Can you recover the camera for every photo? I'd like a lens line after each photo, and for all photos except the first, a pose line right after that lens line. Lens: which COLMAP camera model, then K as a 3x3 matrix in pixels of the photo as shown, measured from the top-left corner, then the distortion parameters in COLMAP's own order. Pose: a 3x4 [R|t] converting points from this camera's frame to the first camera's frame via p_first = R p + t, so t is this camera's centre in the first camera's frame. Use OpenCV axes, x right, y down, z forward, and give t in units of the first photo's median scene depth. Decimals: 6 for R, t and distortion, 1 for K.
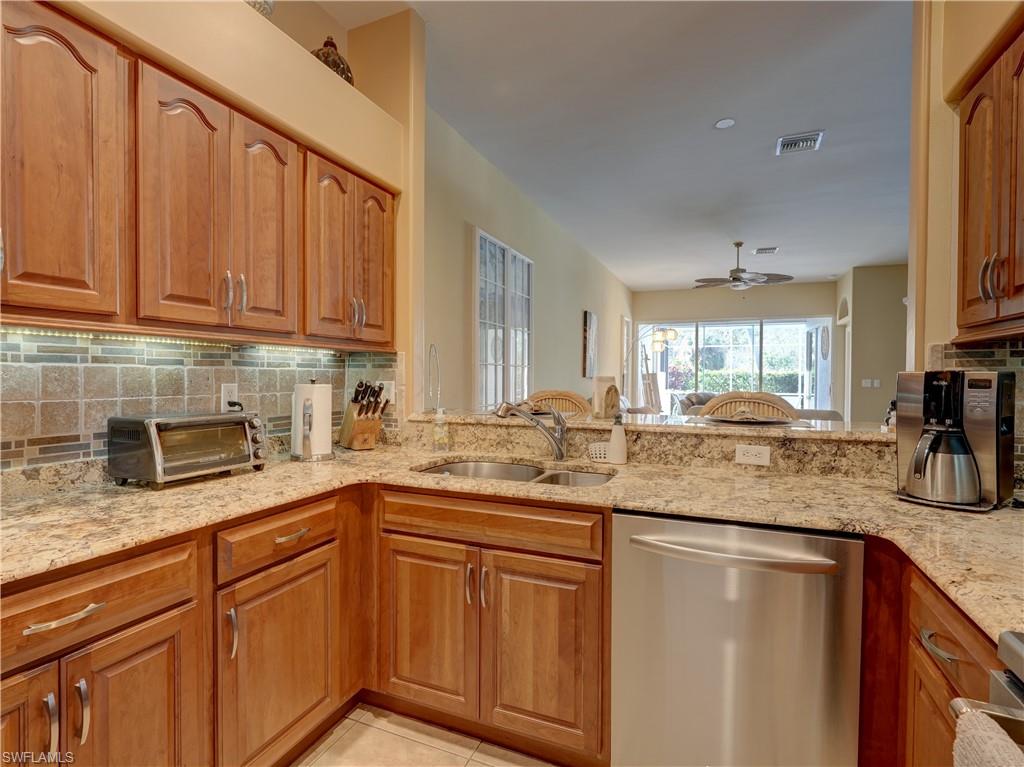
lens RADIAL K [[507.6, 0, 512.0], [0, 507.6, 383.5], [0, 0, 1]] dist [-0.007836, 0.000723]
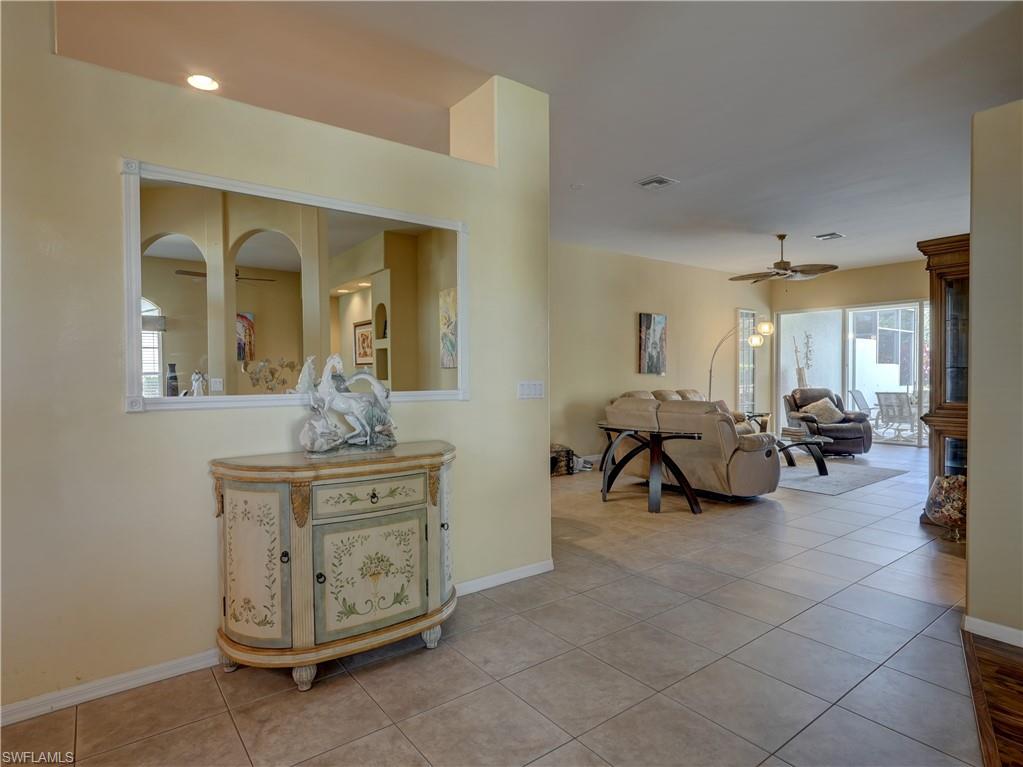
lens RADIAL K [[561.0, 0, 511.5], [0, 561.0, 383.5], [0, 0, 1]] dist [0.000752, 0.000054]
pose [[0.866942, -0.002323, -0.498403, 1.694565], [0.009540, 0.999883, 0.011934, -0.026842], [0.498317, -0.015101, 0.866863, -0.659185]]
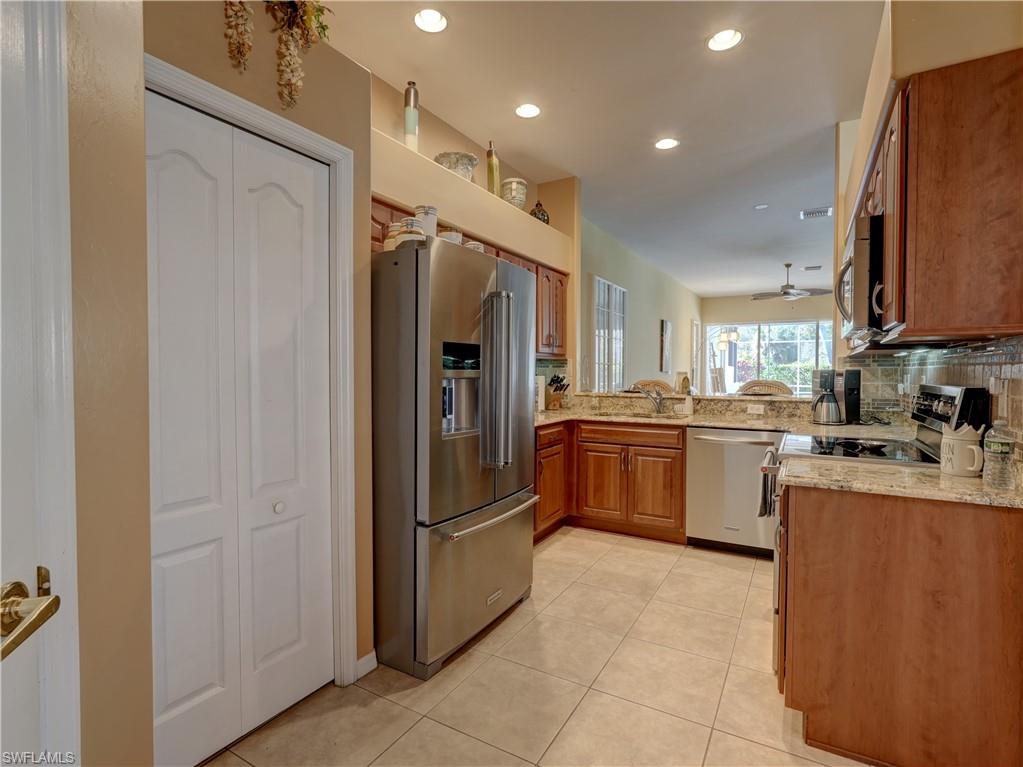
lens RADIAL K [[507.1, 0, 511.5], [0, 507.1, 383.5], [0, 0, 1]] dist [-0.007836, 0.000723]
pose [[0.991636, -0.000808, -0.129064, -0.225900], [0.002282, 0.999934, 0.011272, 0.007953], [0.129046, -0.011473, 0.991572, -1.064026]]
